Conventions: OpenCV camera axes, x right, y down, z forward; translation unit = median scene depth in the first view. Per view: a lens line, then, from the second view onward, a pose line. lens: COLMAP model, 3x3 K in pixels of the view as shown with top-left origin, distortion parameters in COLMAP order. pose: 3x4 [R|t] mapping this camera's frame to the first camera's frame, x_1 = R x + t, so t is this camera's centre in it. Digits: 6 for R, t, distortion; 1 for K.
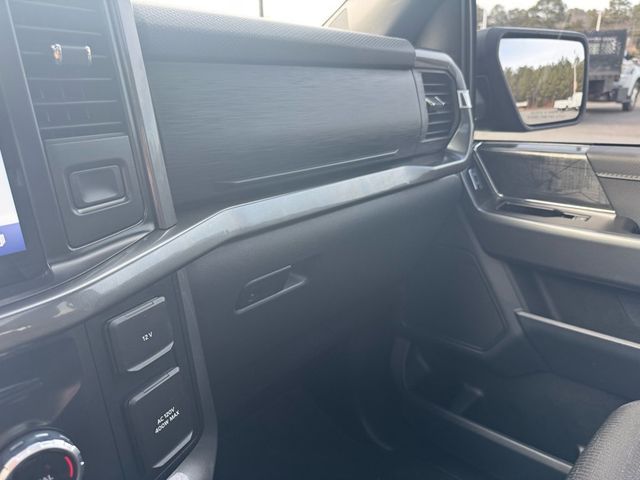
lens RADIAL K [[470.1, 0, 320.0], [0, 470.1, 240.0], [0, 0, 1]] dist [0.002825, -0.005405]
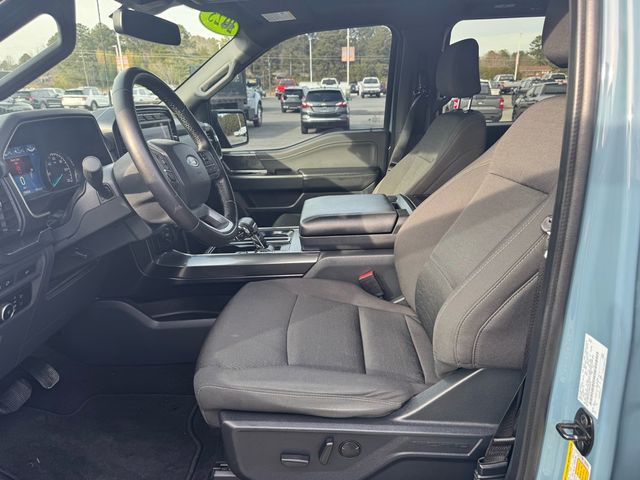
lens RADIAL K [[448.2, 0, 327.9], [0, 448.2, 268.0], [0, 0, 1]] dist [-0.008703, -0.001687]
pose [[0.756580, -0.233403, 0.610827, -0.960320], [0.213635, 0.971096, 0.106454, 0.309188], [-0.618019, 0.049953, 0.784575, -1.440185]]
